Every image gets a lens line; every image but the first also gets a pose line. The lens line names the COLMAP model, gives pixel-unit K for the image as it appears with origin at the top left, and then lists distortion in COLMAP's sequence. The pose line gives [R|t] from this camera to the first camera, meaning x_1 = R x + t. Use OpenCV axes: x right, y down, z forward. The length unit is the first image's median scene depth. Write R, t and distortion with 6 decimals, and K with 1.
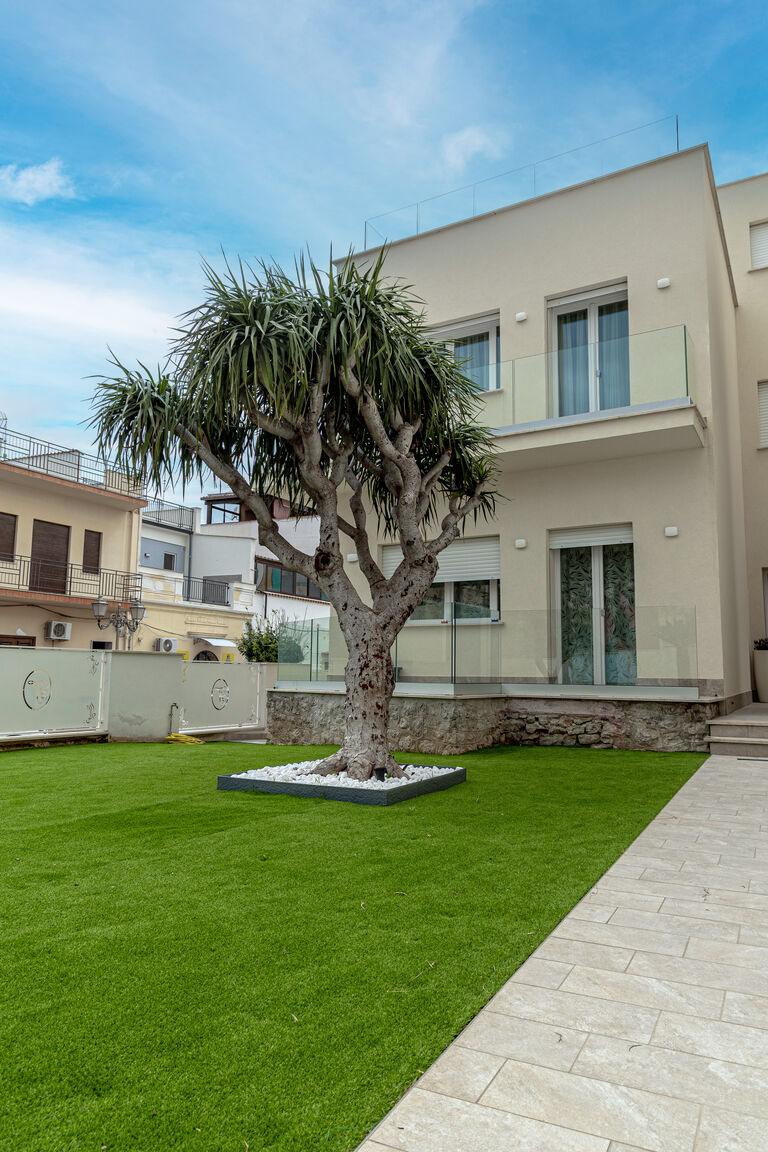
lens RADIAL K [[732.4, 0, 436.4], [0, 732.4, 610.2], [0, 0, 1]] dist [0.002944, 0.000911]
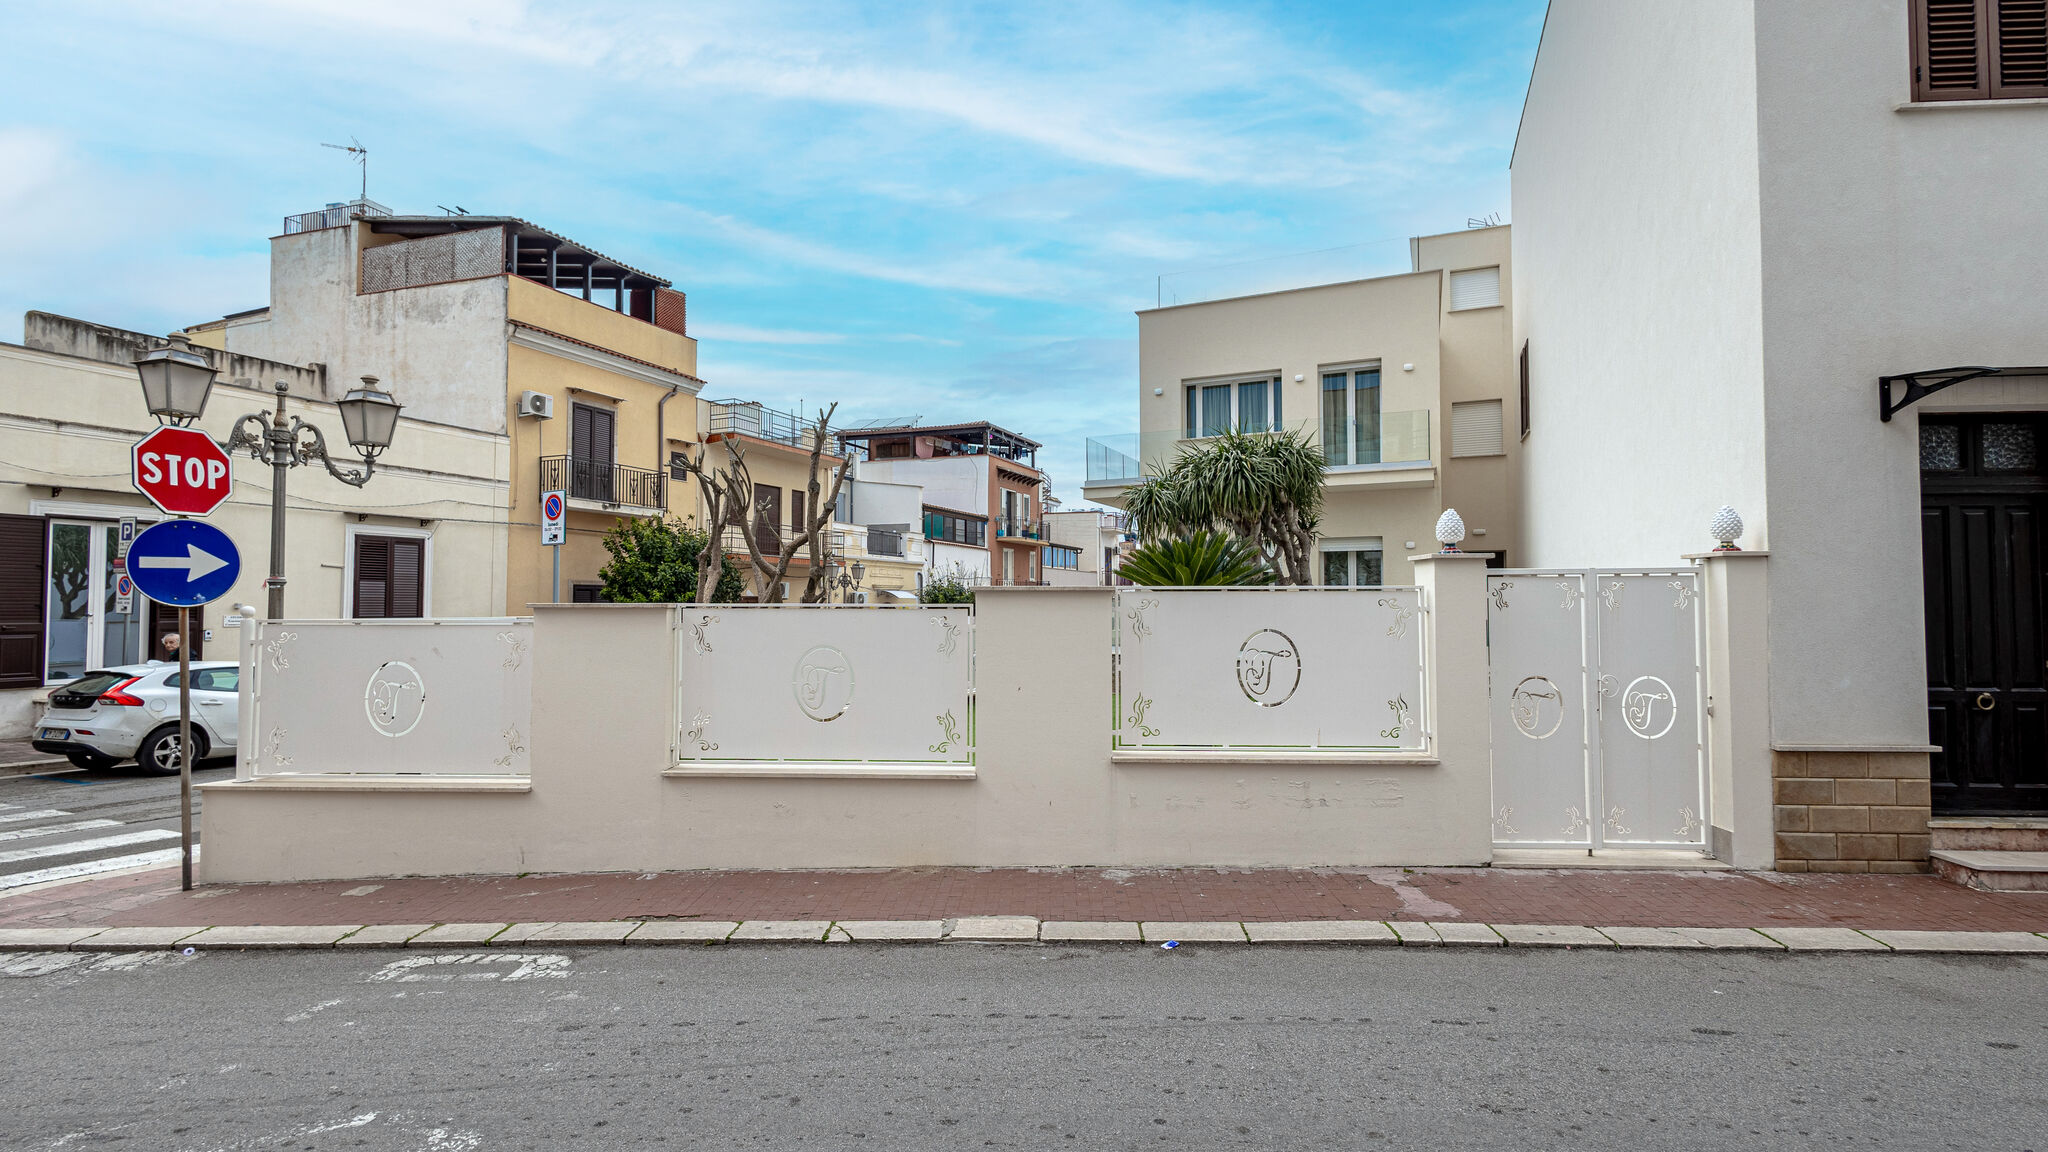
lens RADIAL K [[920.0, 0, 1024.0], [0, 920.0, 576.0], [0, 0, 1]] dist [0.029464, -0.007146]
pose [[0.997929, -0.004683, 0.064160, -0.240235], [0.000574, 0.997955, 0.063915, -0.072413], [-0.064328, -0.063746, 0.995891, -0.325837]]
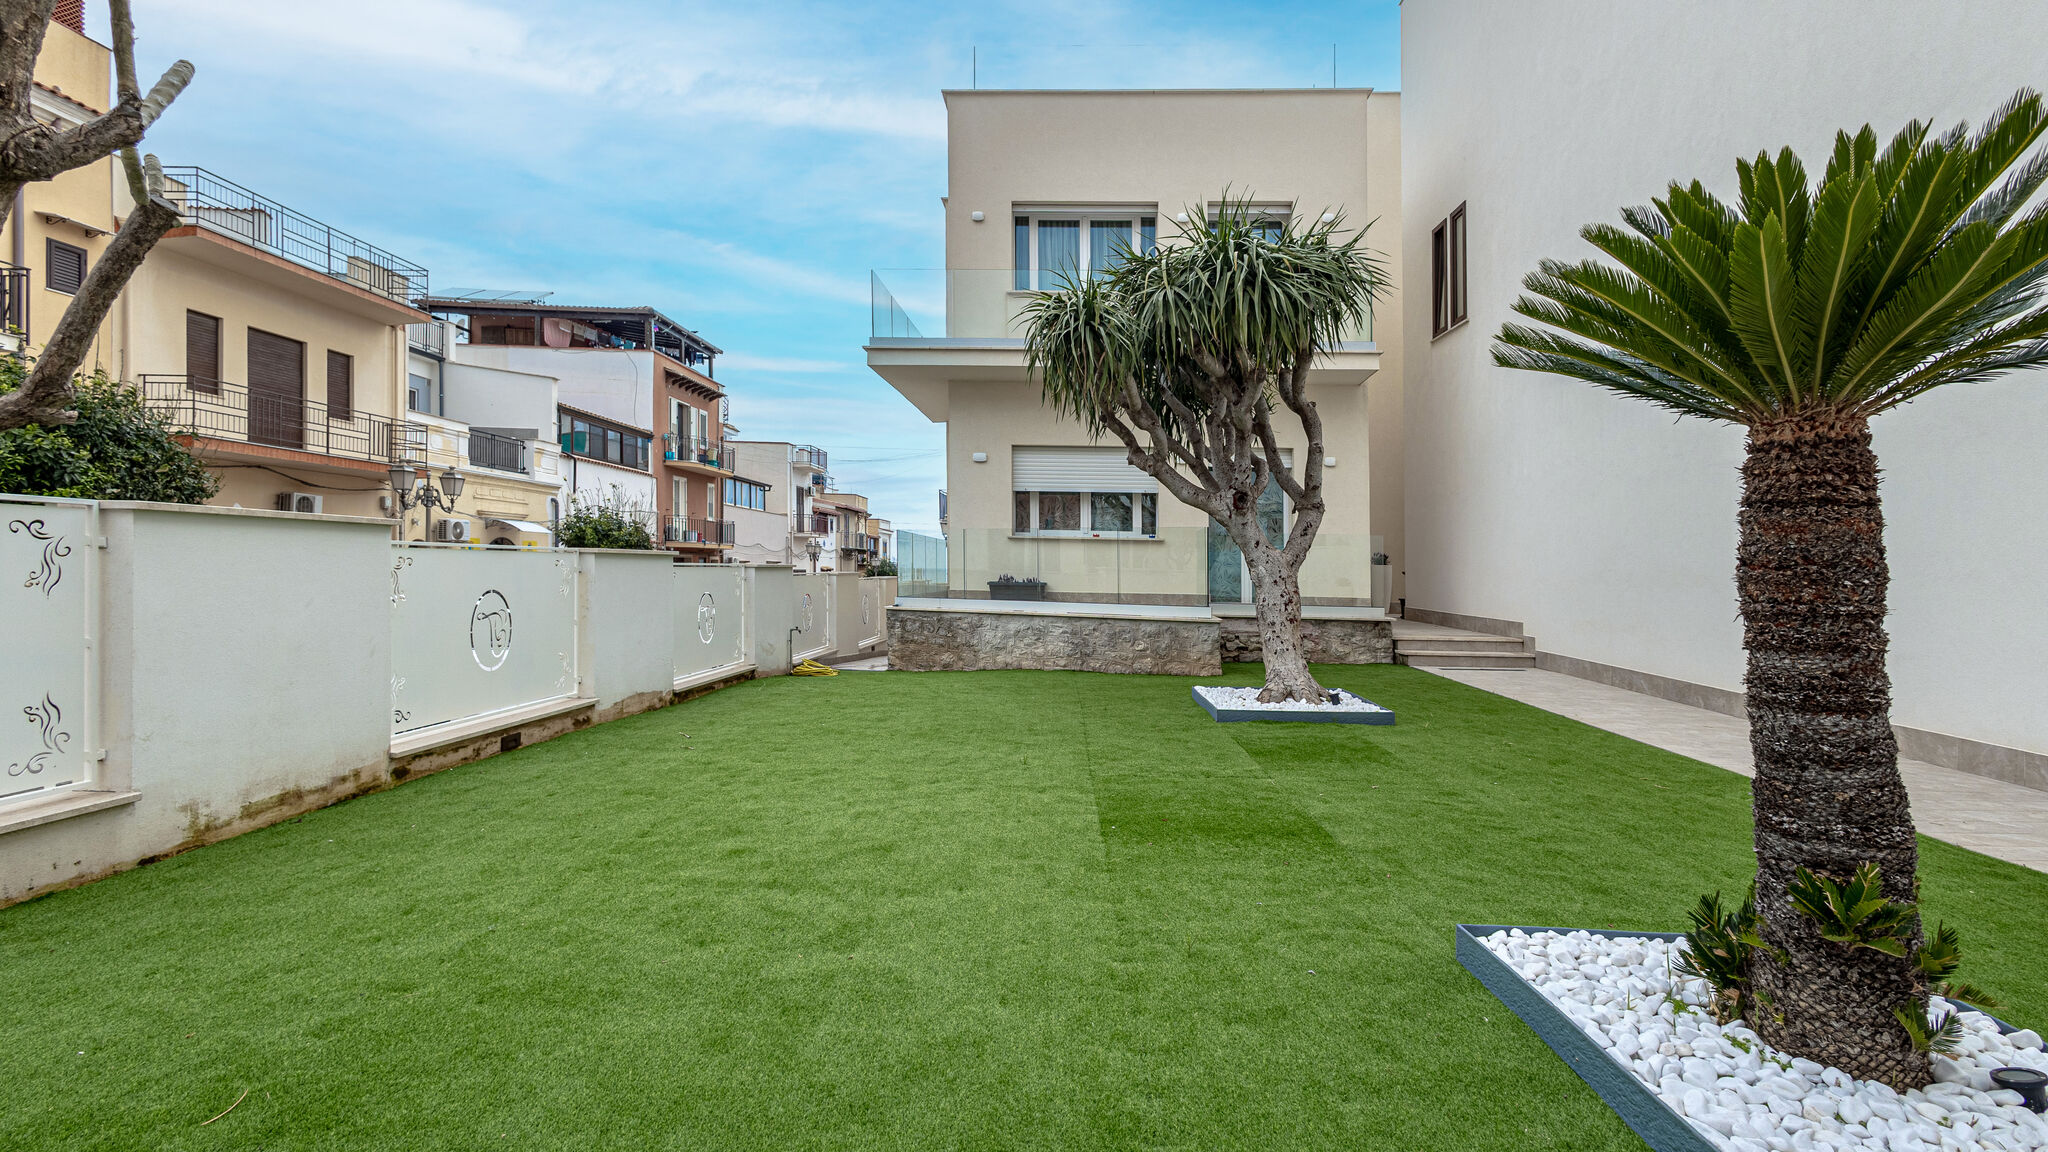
lens RADIAL K [[920.0, 0, 1024.0], [0, 920.0, 576.0], [0, 0, 1]] dist [0.029464, -0.007146]
pose [[0.905614, 0.001503, 0.424101, -0.276884], [-0.046819, 0.994236, 0.096454, -0.020158], [-0.421512, -0.107207, 0.900464, -0.017143]]
